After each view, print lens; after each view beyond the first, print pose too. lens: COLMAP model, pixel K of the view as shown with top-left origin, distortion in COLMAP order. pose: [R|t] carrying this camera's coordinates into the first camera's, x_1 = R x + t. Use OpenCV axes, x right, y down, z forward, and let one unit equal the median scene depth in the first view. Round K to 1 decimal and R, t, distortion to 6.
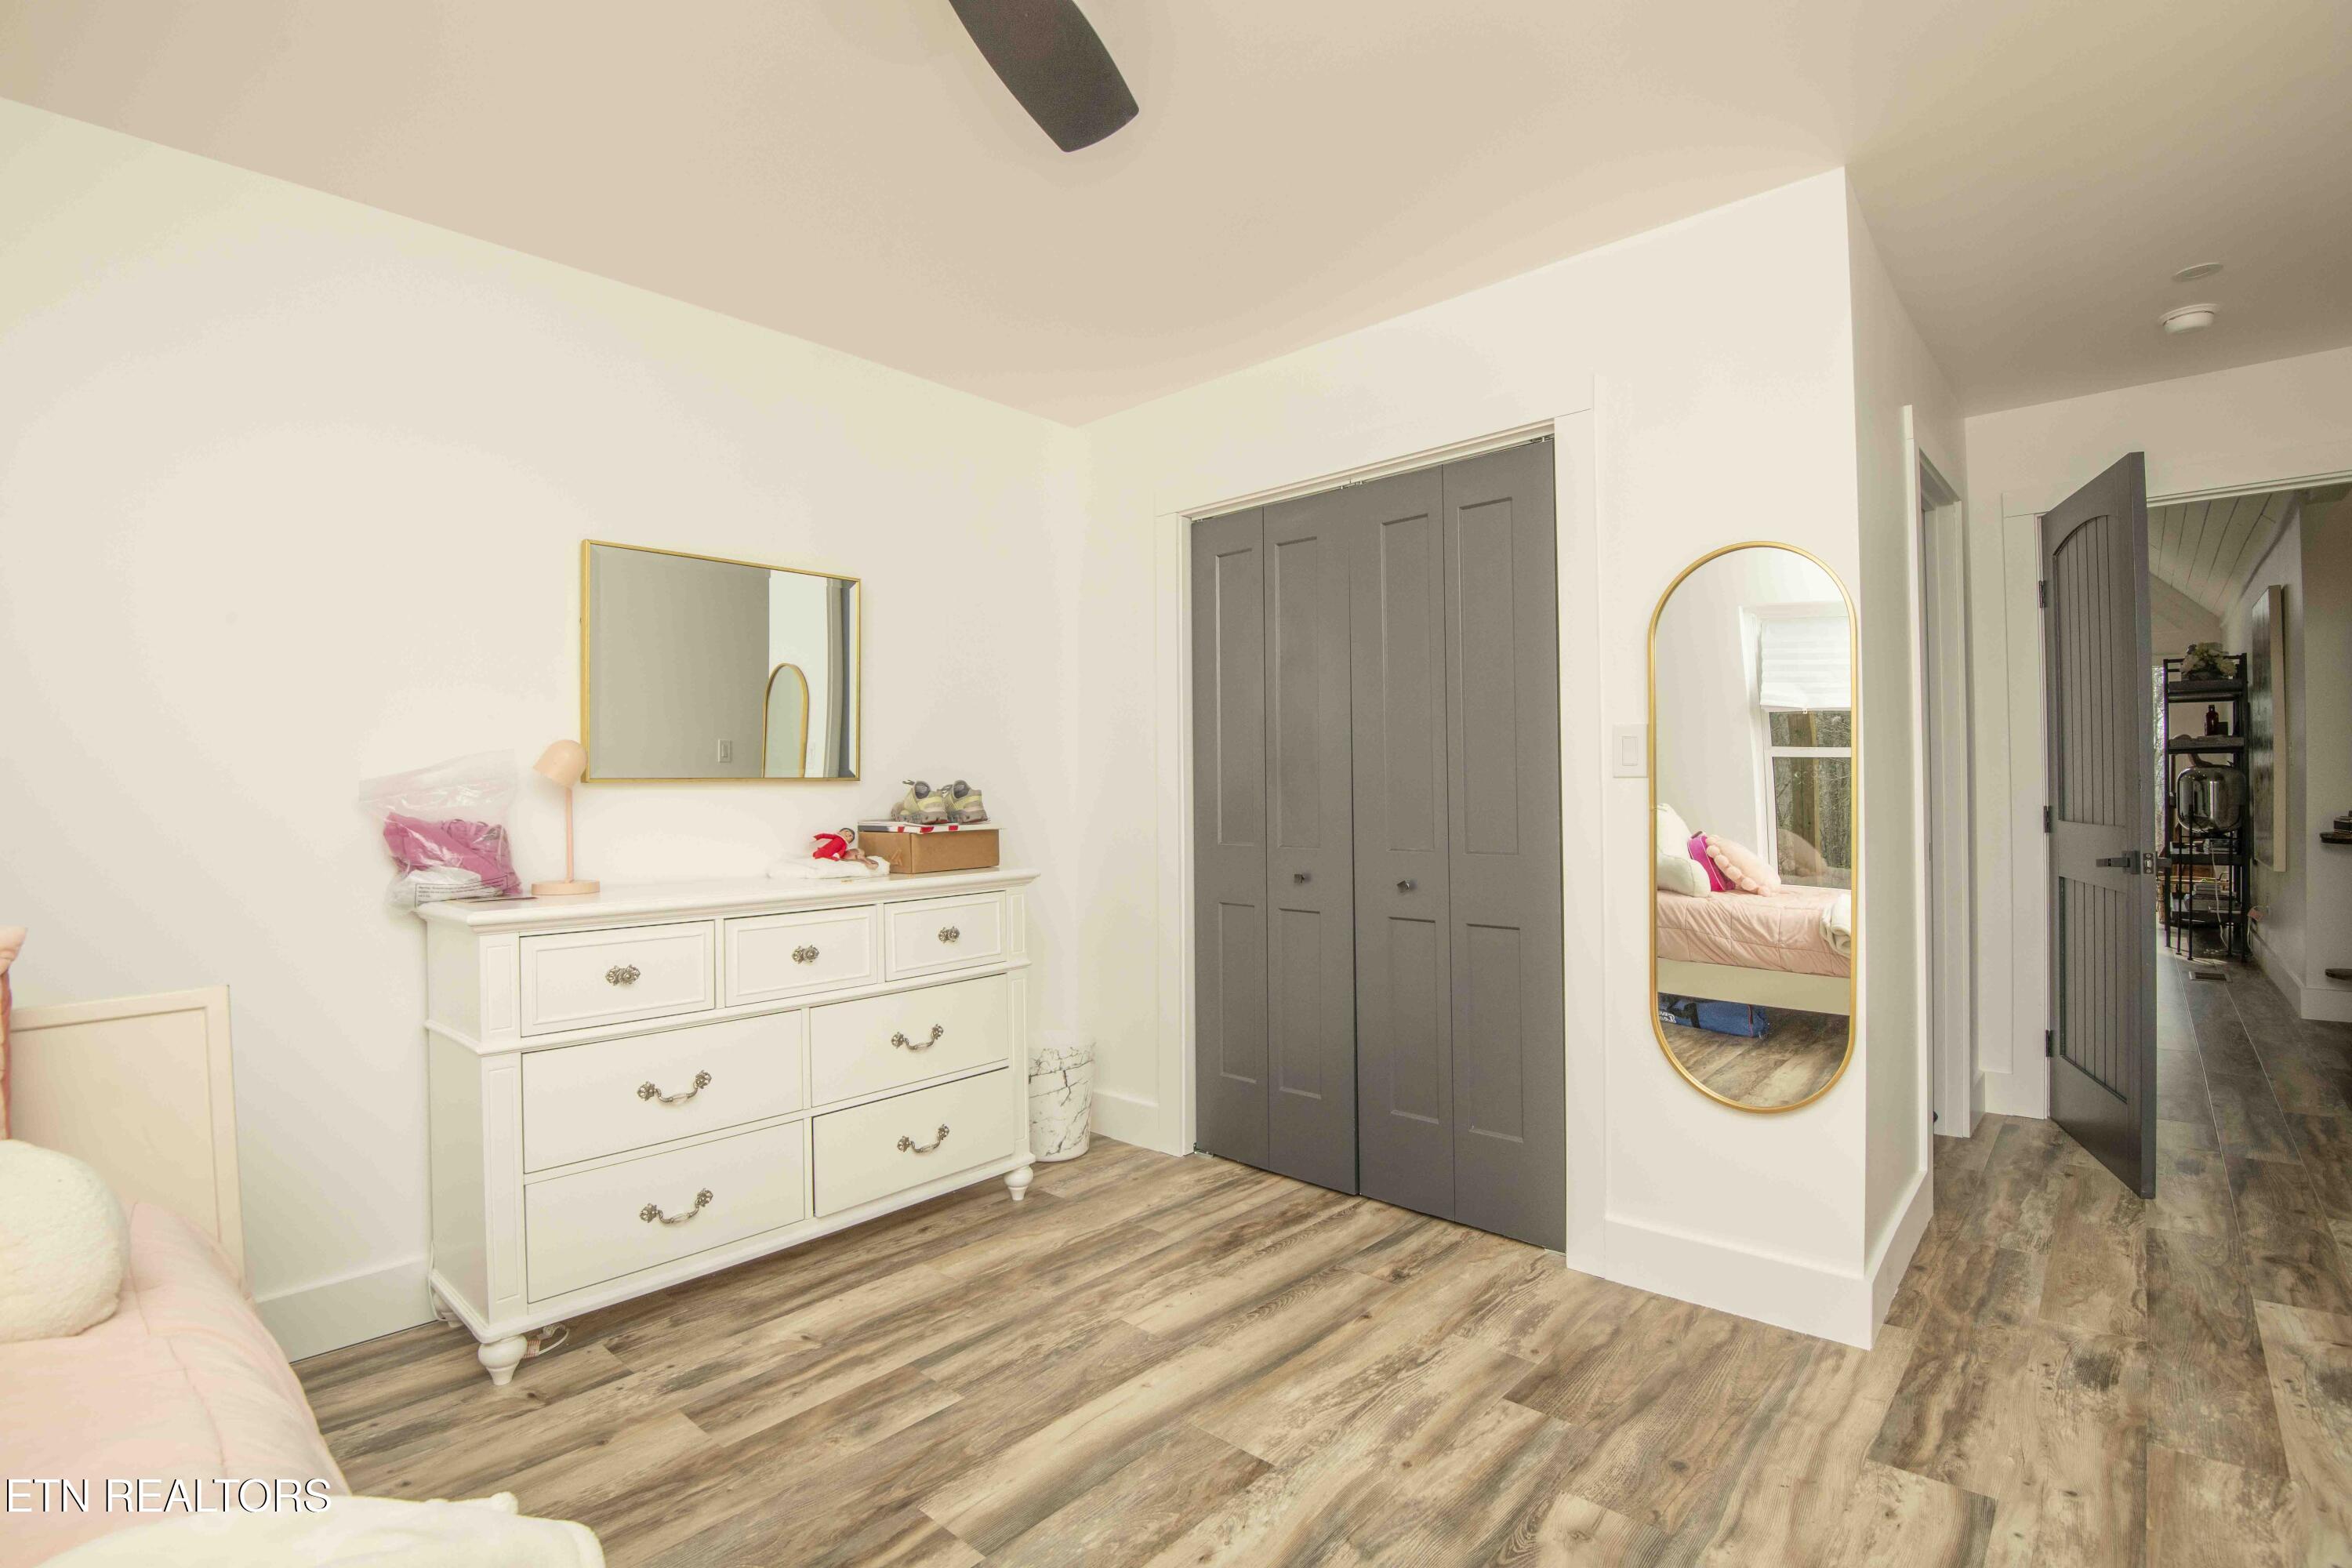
lens RADIAL K [[1100.5, 0, 1183.6], [0, 1100.5, 784.0], [0, 0, 1]] dist [-0.021976, -0.010438]
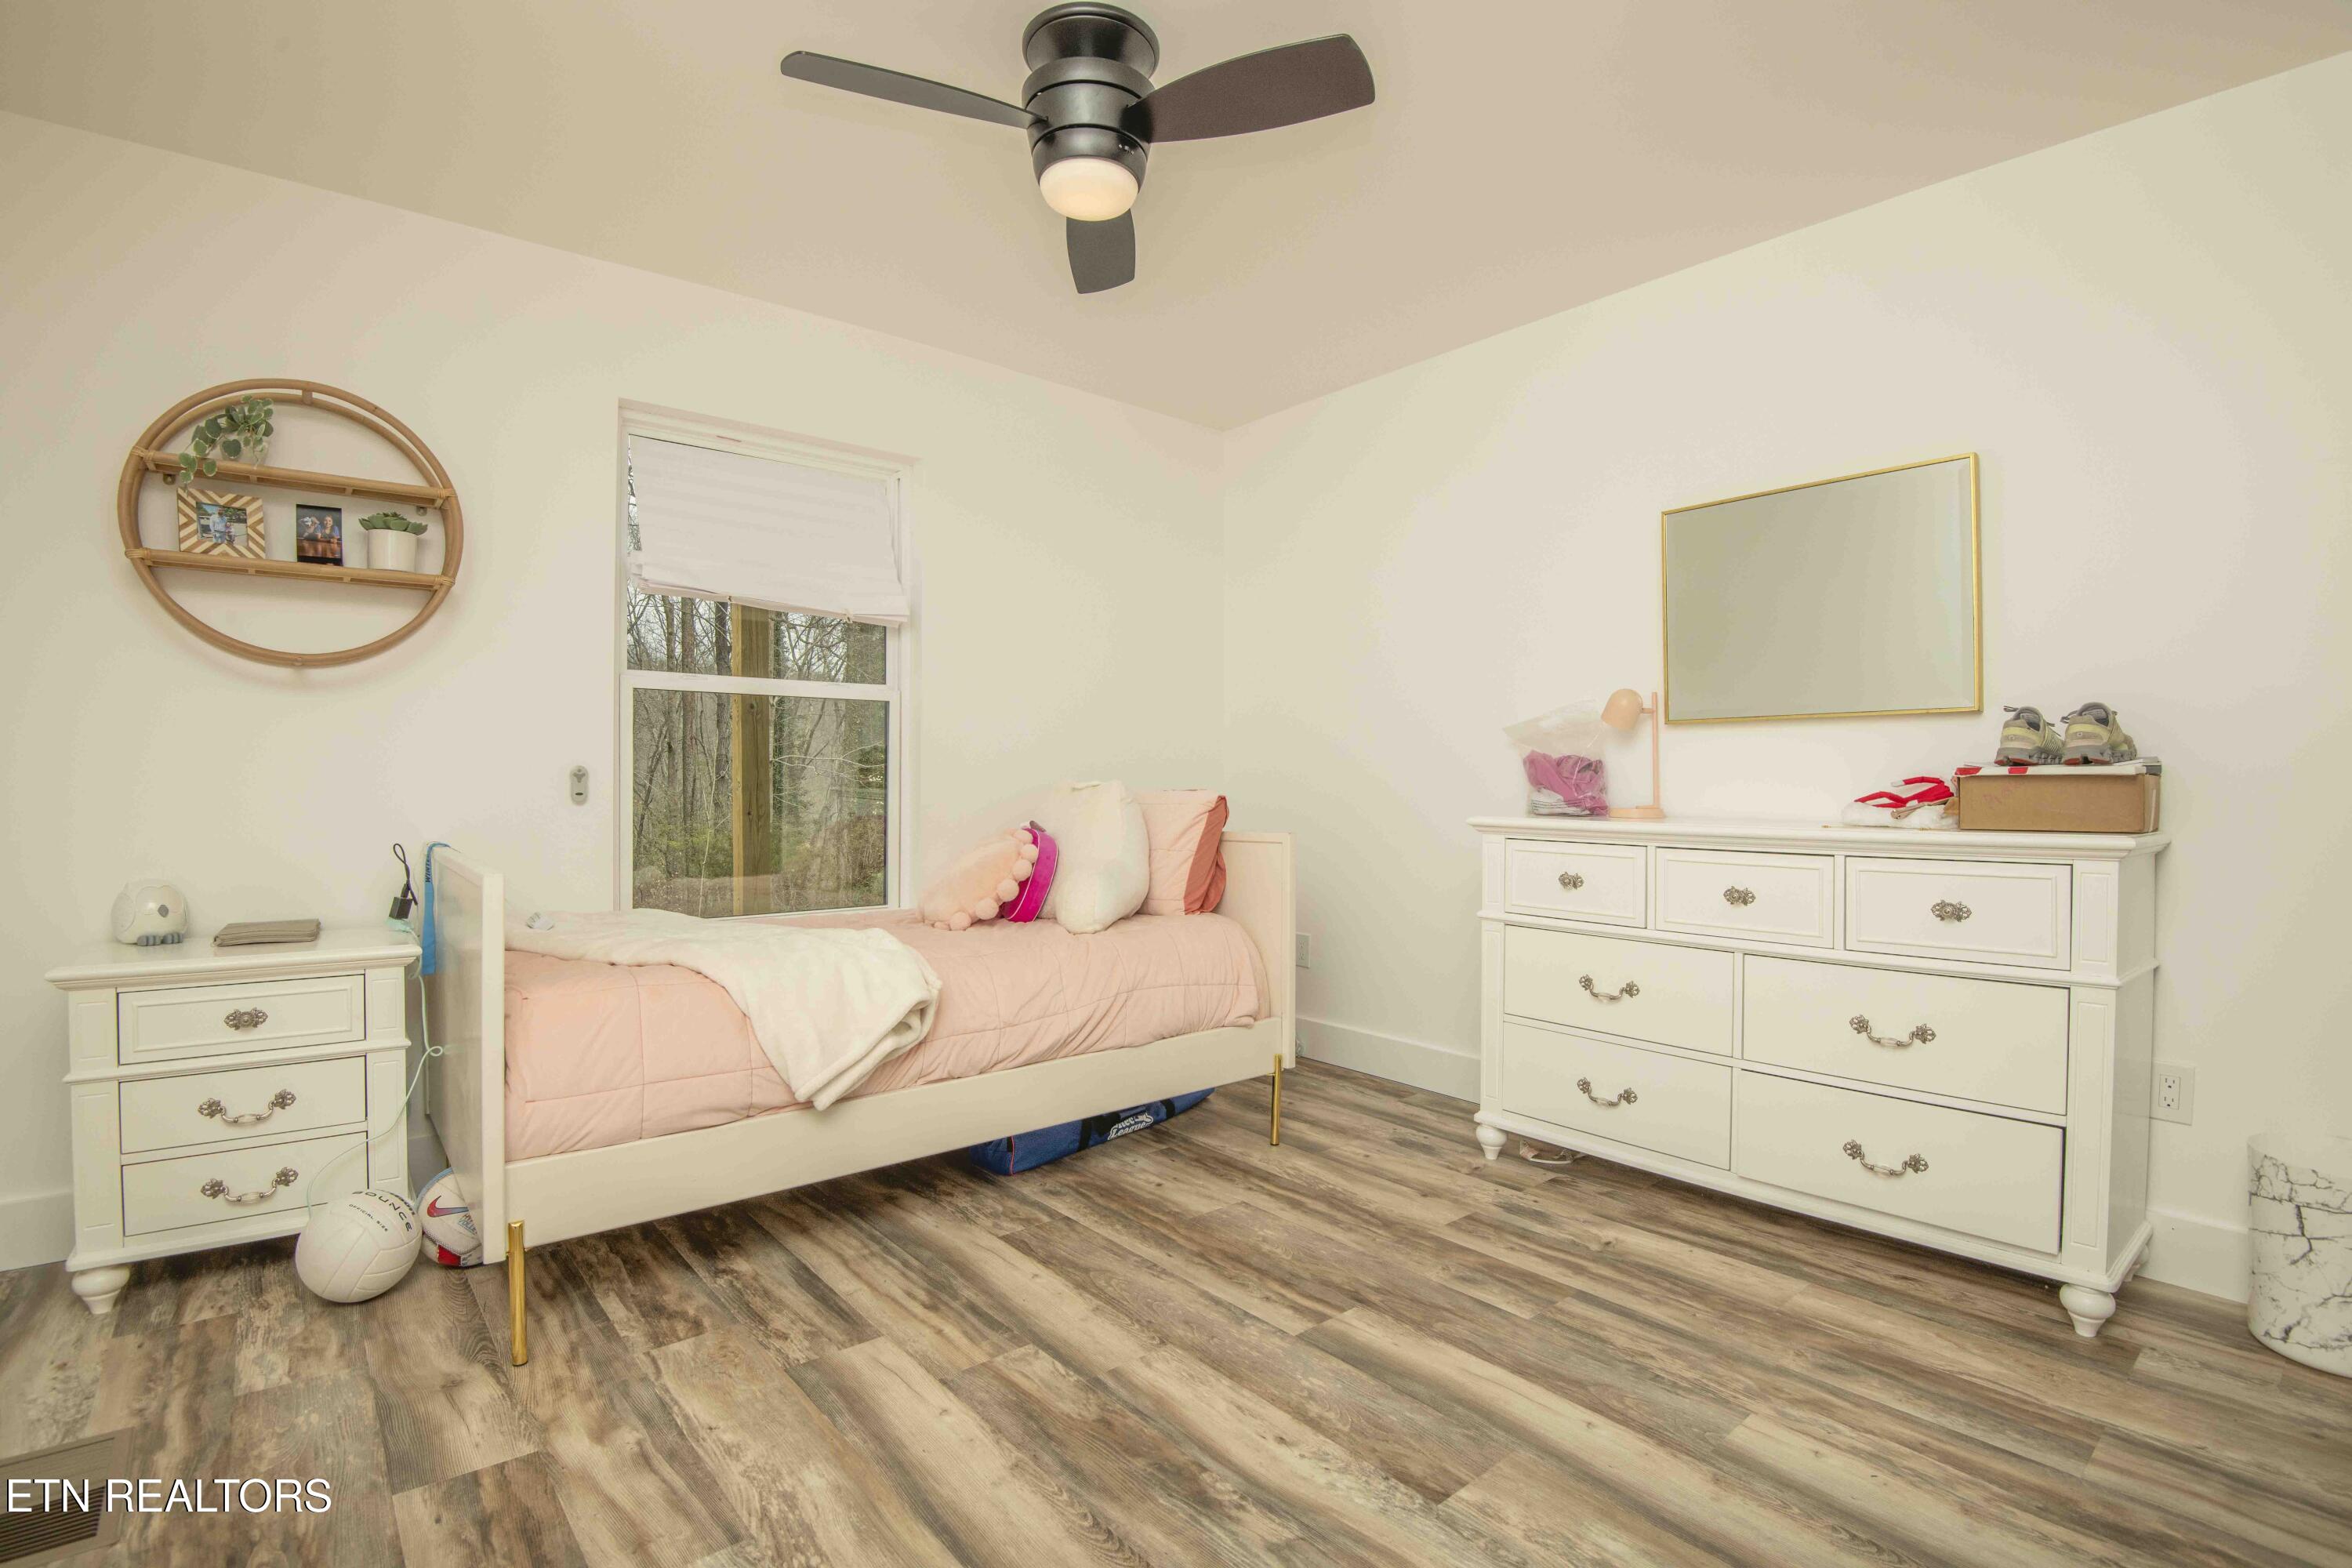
lens RADIAL K [[1100.5, 0, 1183.6], [0, 1100.5, 784.0], [0, 0, 1]] dist [-0.021976, -0.010438]
pose [[-0.139127, 0.016672, -0.990134, 0.713664], [0.004328, 0.999859, 0.016227, 0.043742], [0.990265, -0.002028, -0.139180, 0.709048]]
